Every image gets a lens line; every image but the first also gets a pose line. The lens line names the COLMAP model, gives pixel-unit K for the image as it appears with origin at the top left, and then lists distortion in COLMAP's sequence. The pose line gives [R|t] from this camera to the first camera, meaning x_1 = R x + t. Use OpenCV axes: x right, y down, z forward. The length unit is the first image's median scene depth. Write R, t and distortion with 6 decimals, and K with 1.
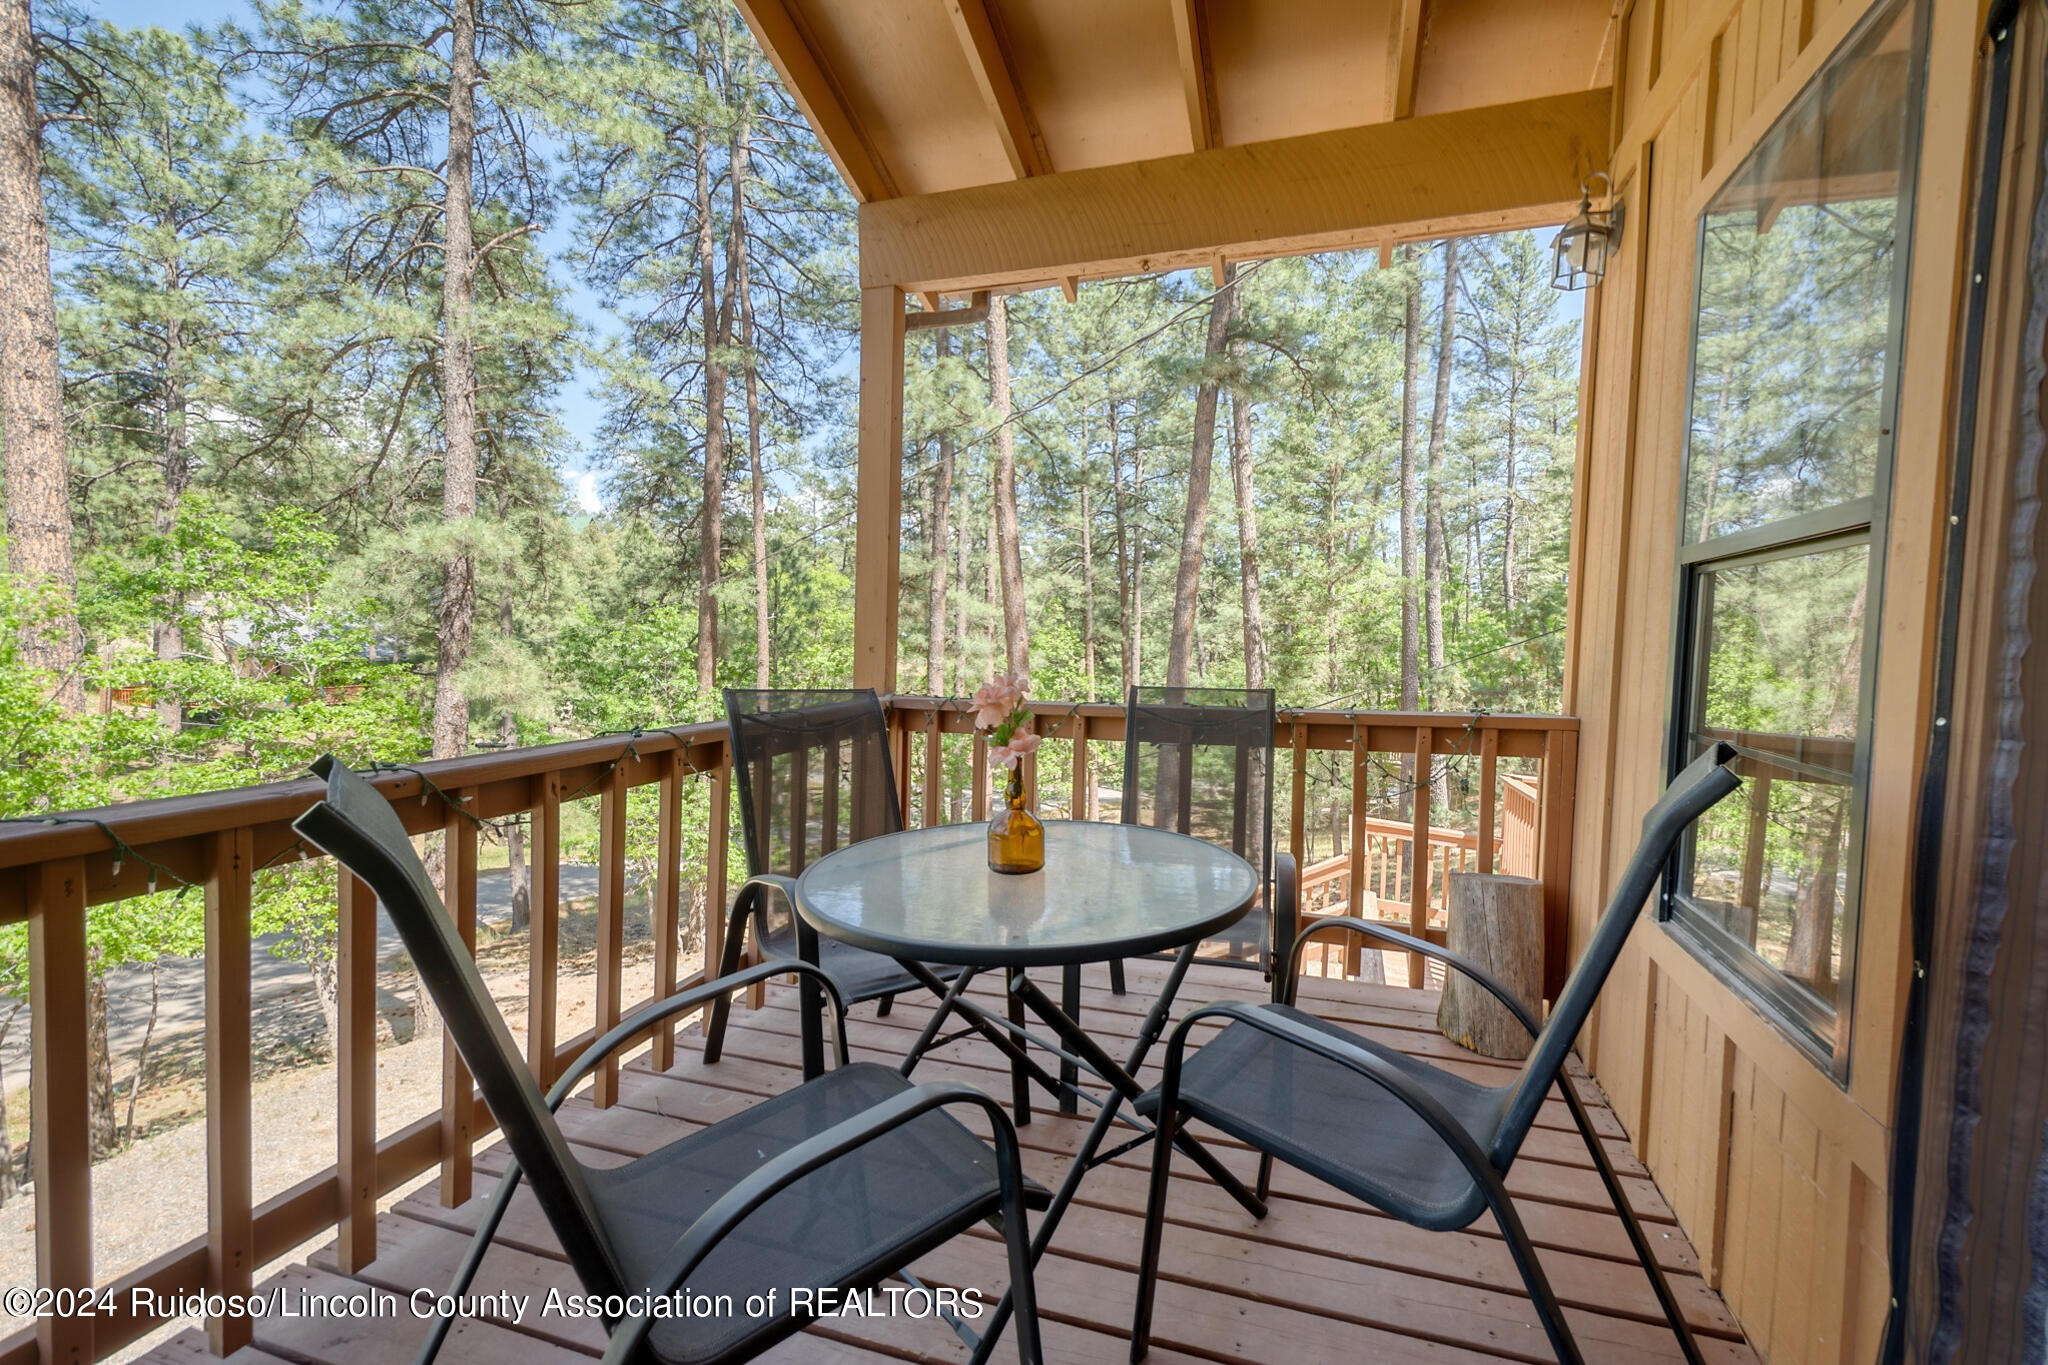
lens RADIAL K [[888.3, 0, 1047.3], [0, 888.3, 671.0], [0, 0, 1]] dist [0.013680, -0.005165]
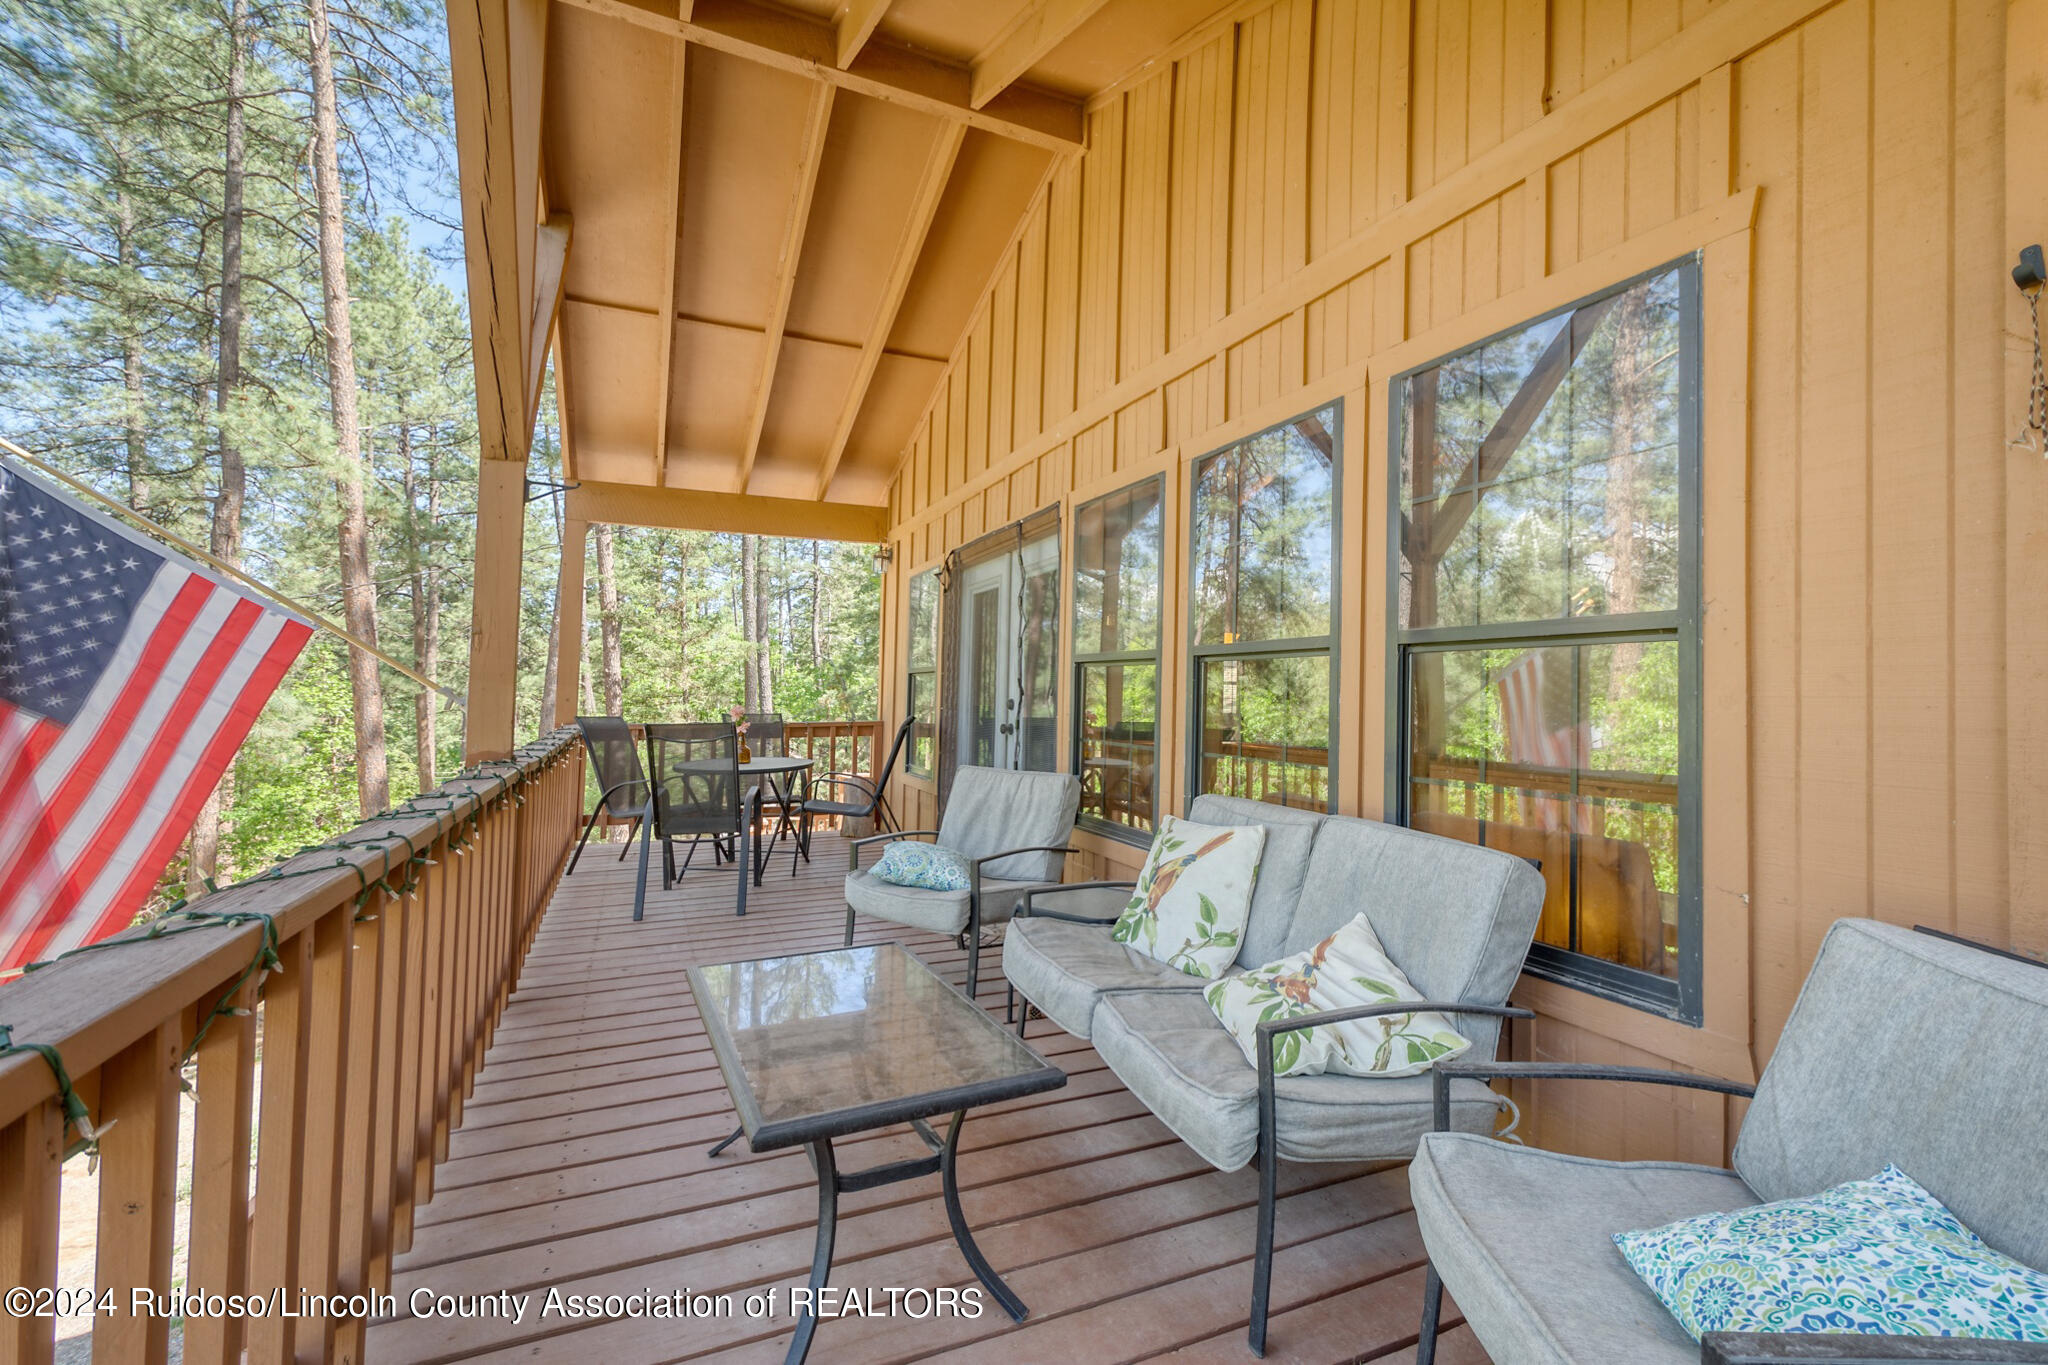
lens RADIAL K [[929.4, 0, 1059.3], [0, 929.4, 678.3], [0, 0, 1]] dist [-0.000437, -0.000292]
pose [[0.735868, 0.004606, 0.677110, -0.129567], [0.028031, 0.998912, -0.037258, 0.005441], [-0.676545, 0.046398, 0.734938, -0.203401]]
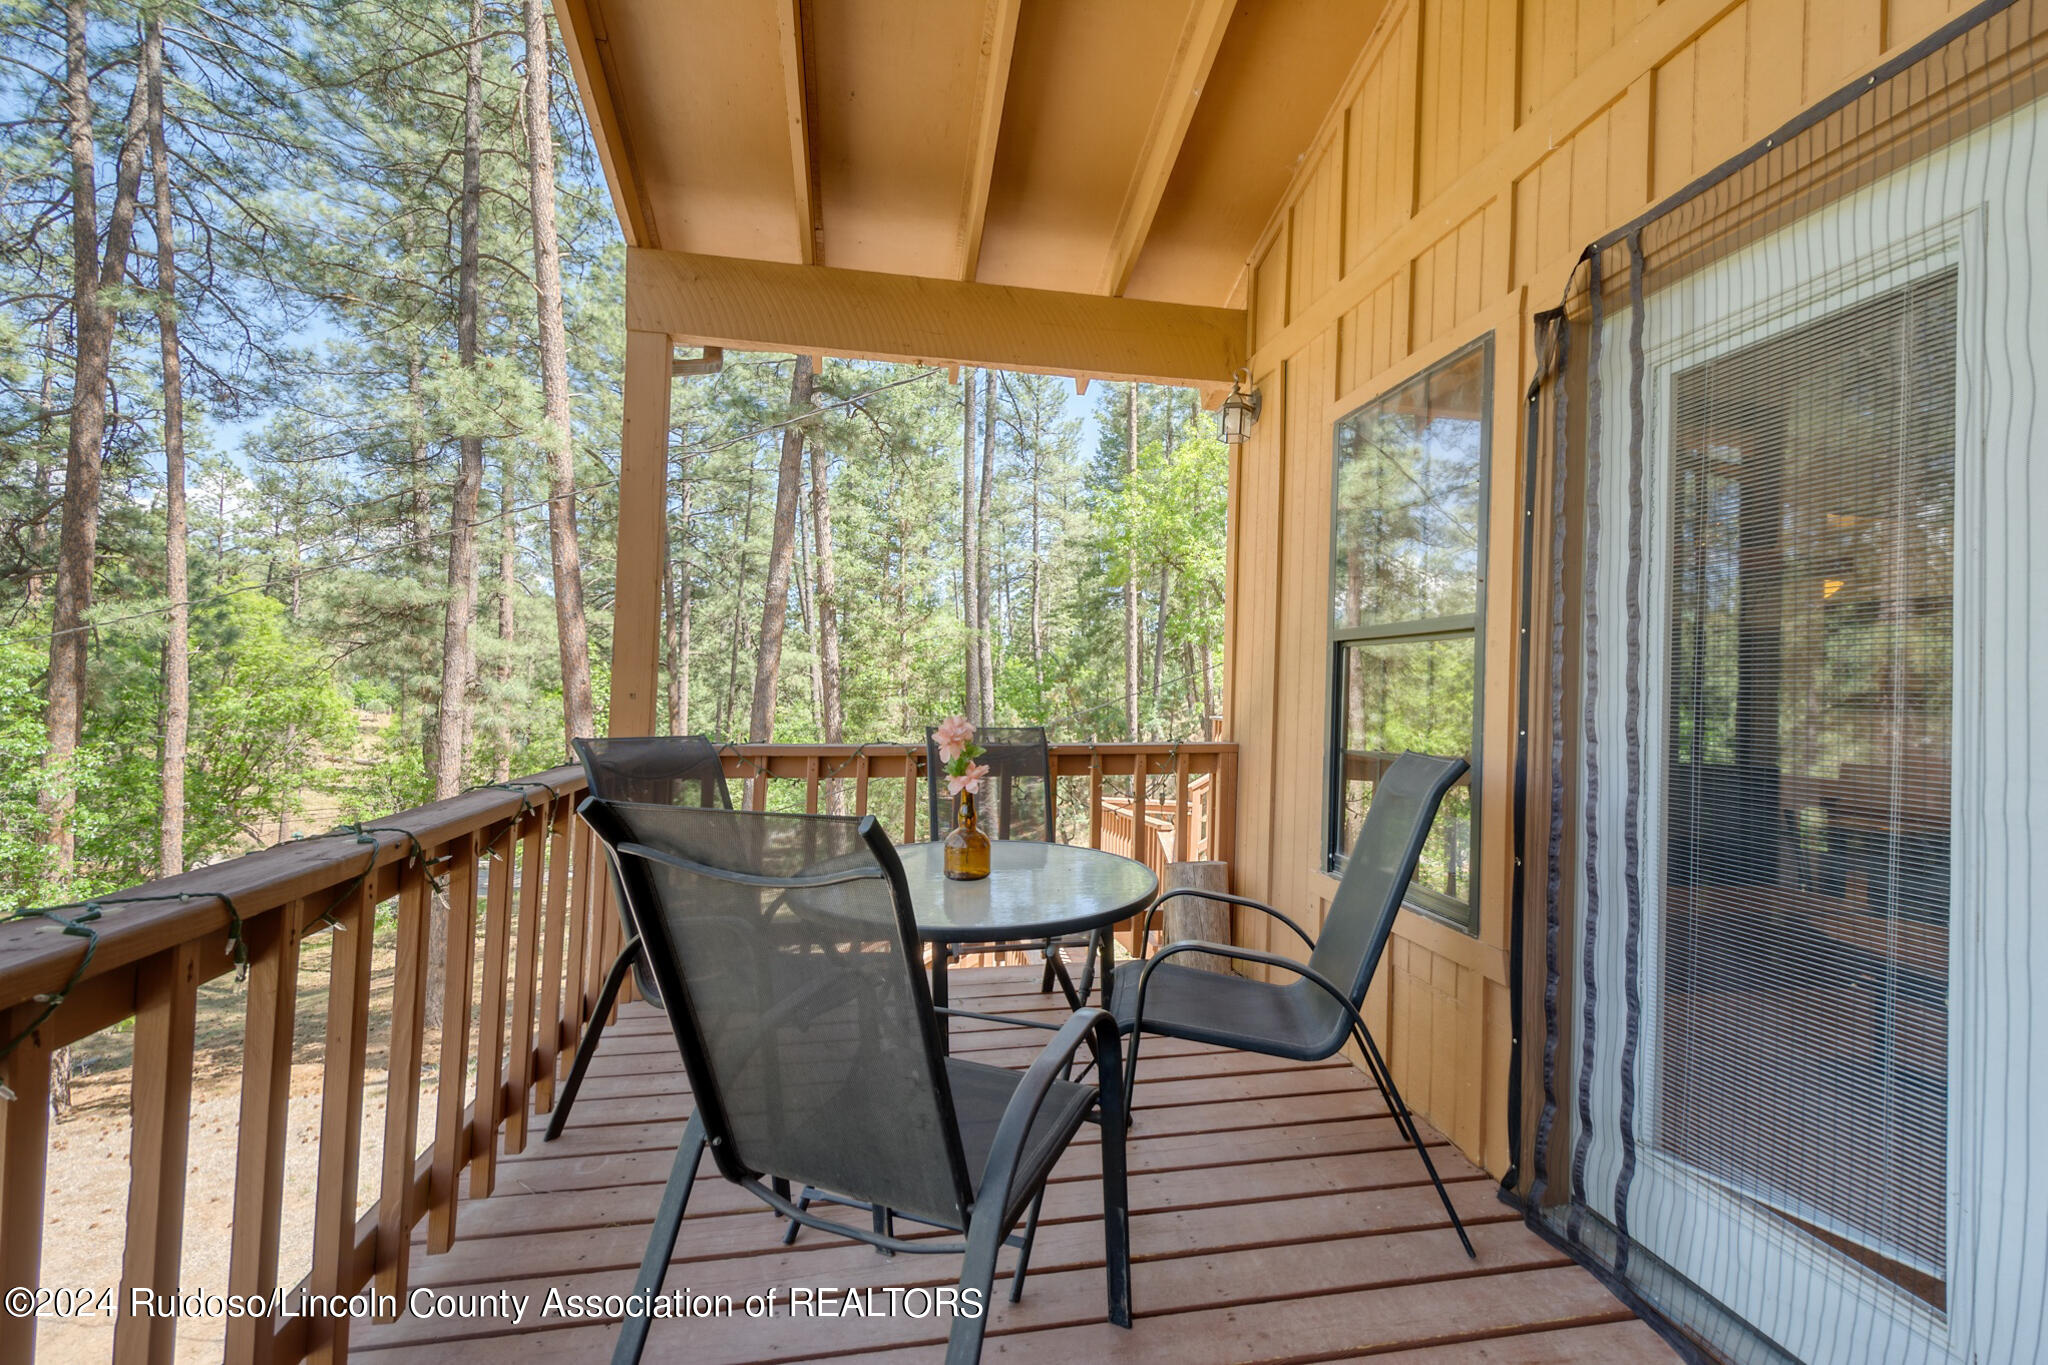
lens RADIAL K [[888.3, 0, 1047.3], [0, 888.3, 671.0], [0, 0, 1]] dist [0.013680, -0.005165]
pose [[0.872599, 0.010009, 0.488335, -0.045105], [0.013490, 0.998915, -0.044578, -0.000348], [-0.488251, 0.045486, 0.871517, -0.010458]]
